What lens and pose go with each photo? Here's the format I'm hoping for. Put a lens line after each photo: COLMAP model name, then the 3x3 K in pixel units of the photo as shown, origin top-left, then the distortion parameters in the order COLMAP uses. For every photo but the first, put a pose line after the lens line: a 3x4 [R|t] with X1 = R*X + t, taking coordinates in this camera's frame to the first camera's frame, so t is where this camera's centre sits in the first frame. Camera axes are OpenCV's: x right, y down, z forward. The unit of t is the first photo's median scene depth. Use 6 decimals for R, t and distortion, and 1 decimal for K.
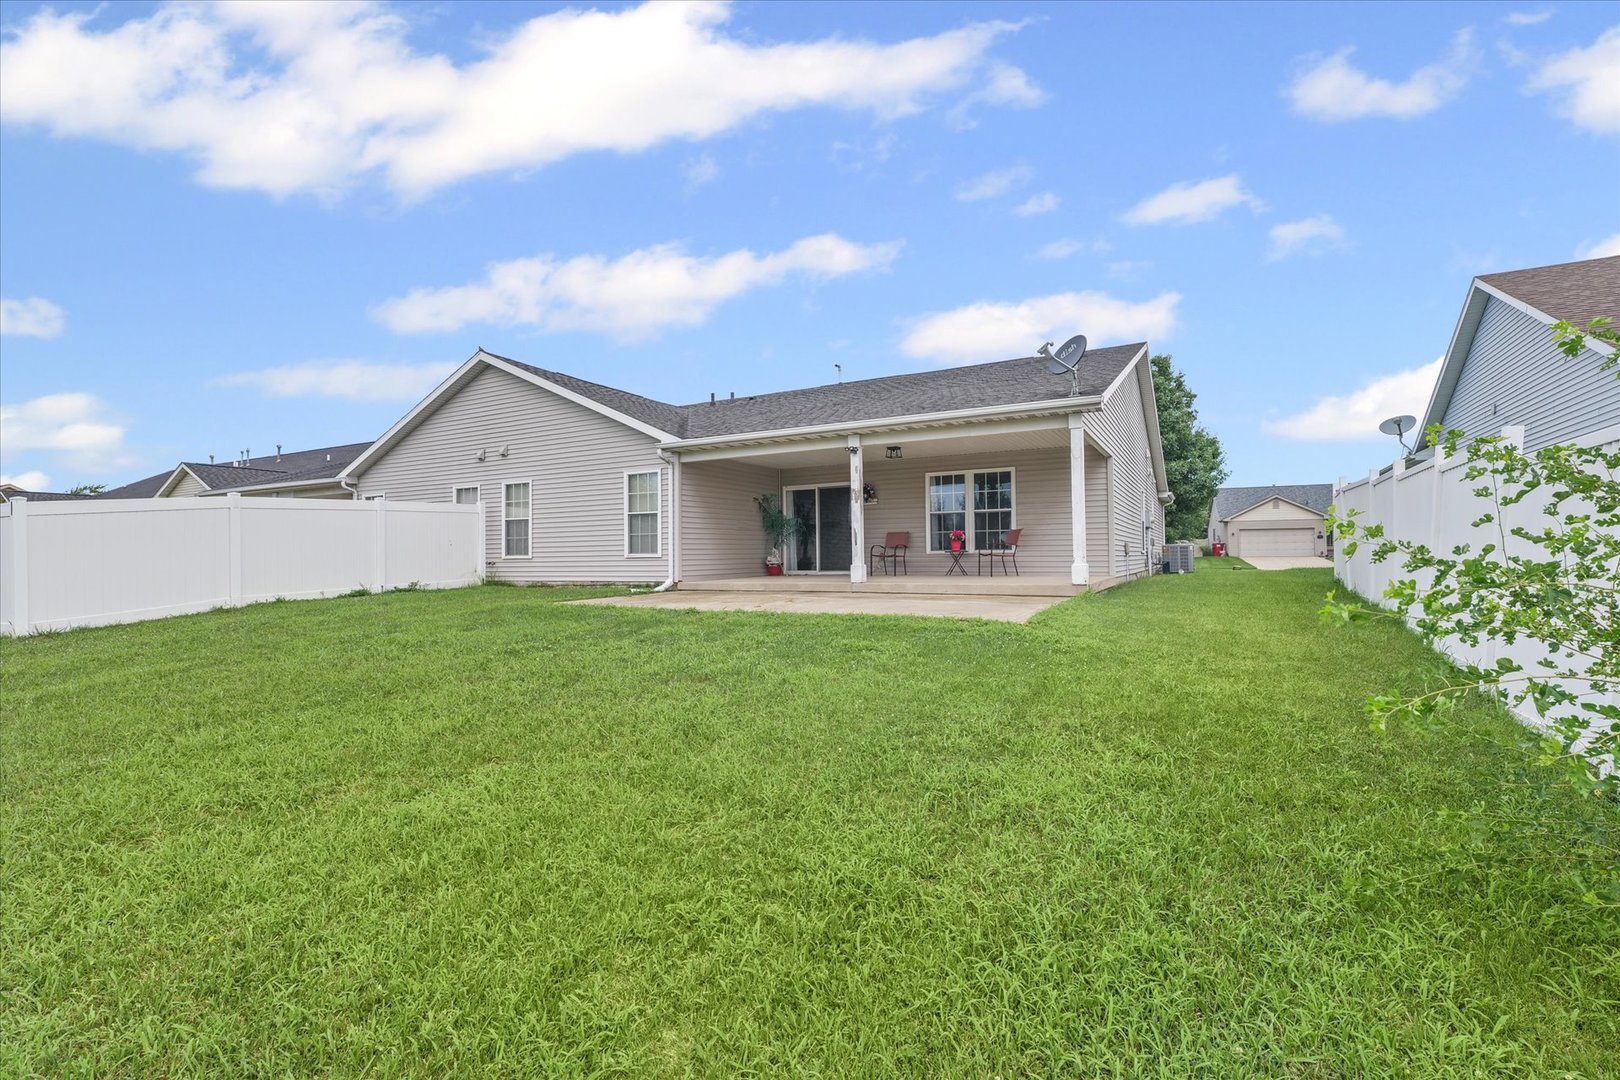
lens RADIAL K [[691.7, 0, 810.0], [0, 691.7, 540.0], [0, 0, 1]] dist [0.001213, 0.000054]
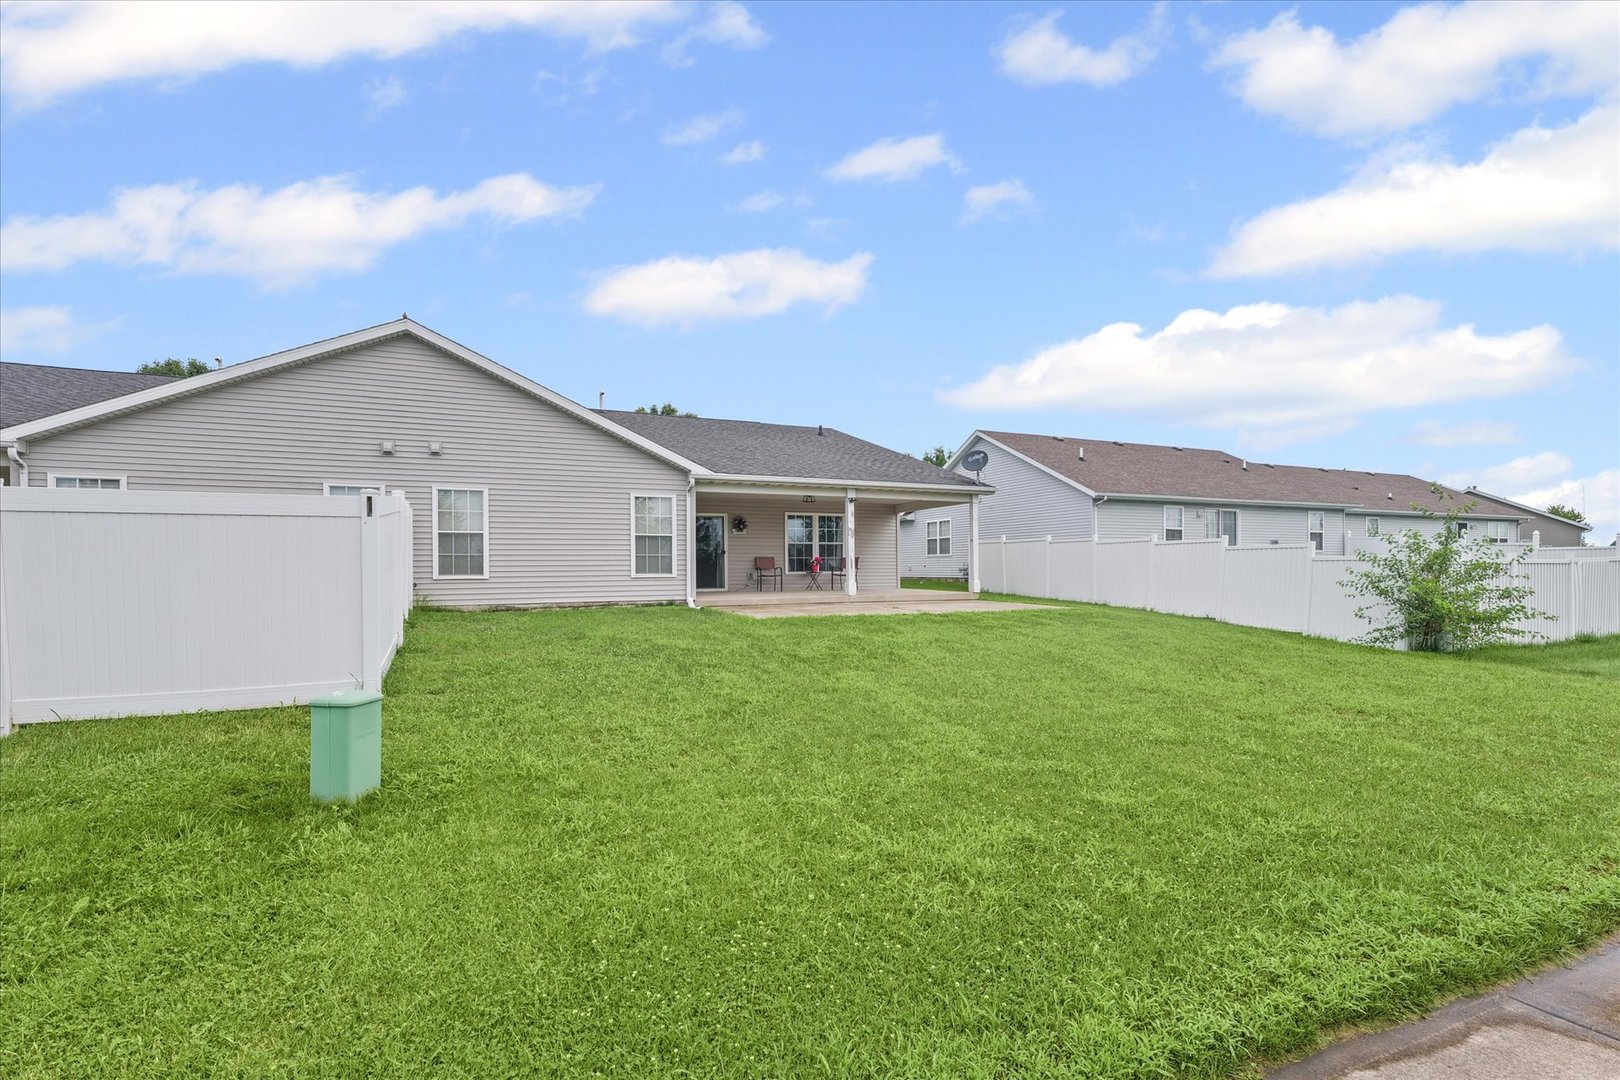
lens RADIAL K [[749.2, 0, 811.7], [0, 749.2, 559.9], [0, 0, 1]] dist [0.000753, 0.000000]
pose [[0.593738, 0.017175, 0.804475, -0.974081], [-0.010937, 0.999852, -0.013275, 0.011474], [-0.804584, -0.000917, 0.593838, 0.123750]]
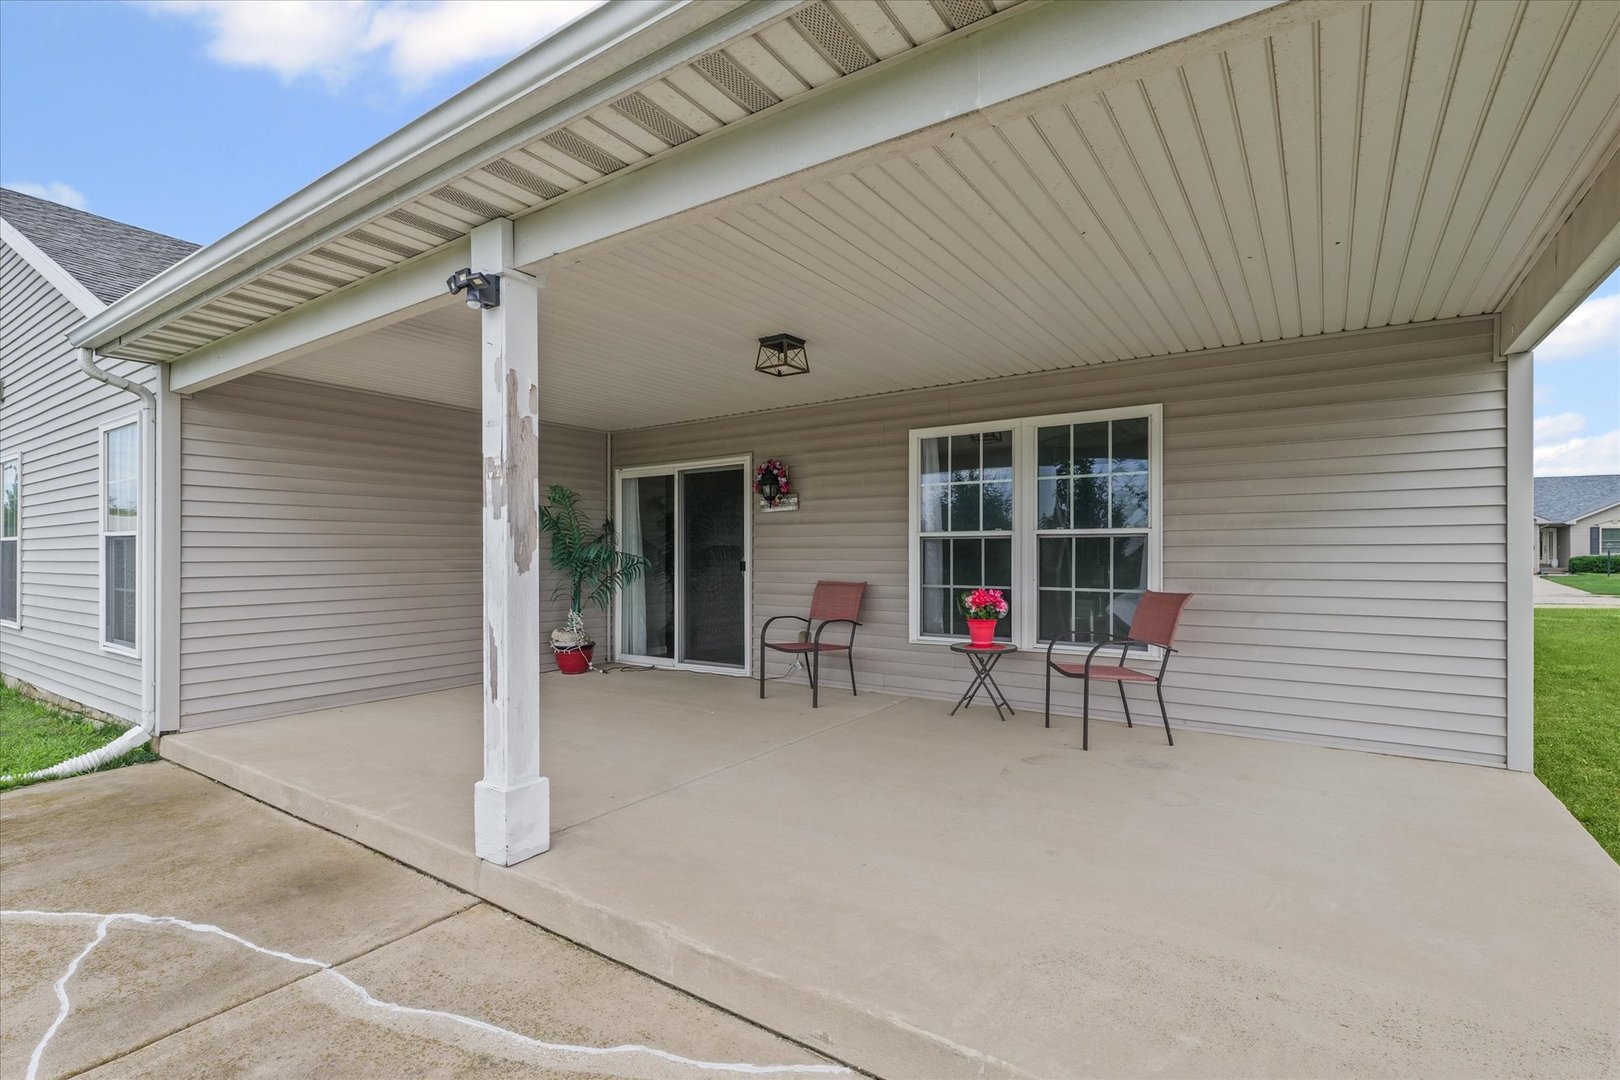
lens RADIAL K [[749.2, 0, 811.7], [0, 749.2, 559.9], [0, 0, 1]] dist [0.000753, 0.000000]
pose [[0.996937, 0.009718, -0.077602, 0.150914], [-0.007634, 0.999603, 0.027110, -0.037476], [0.077835, -0.026434, 0.996616, 0.601801]]
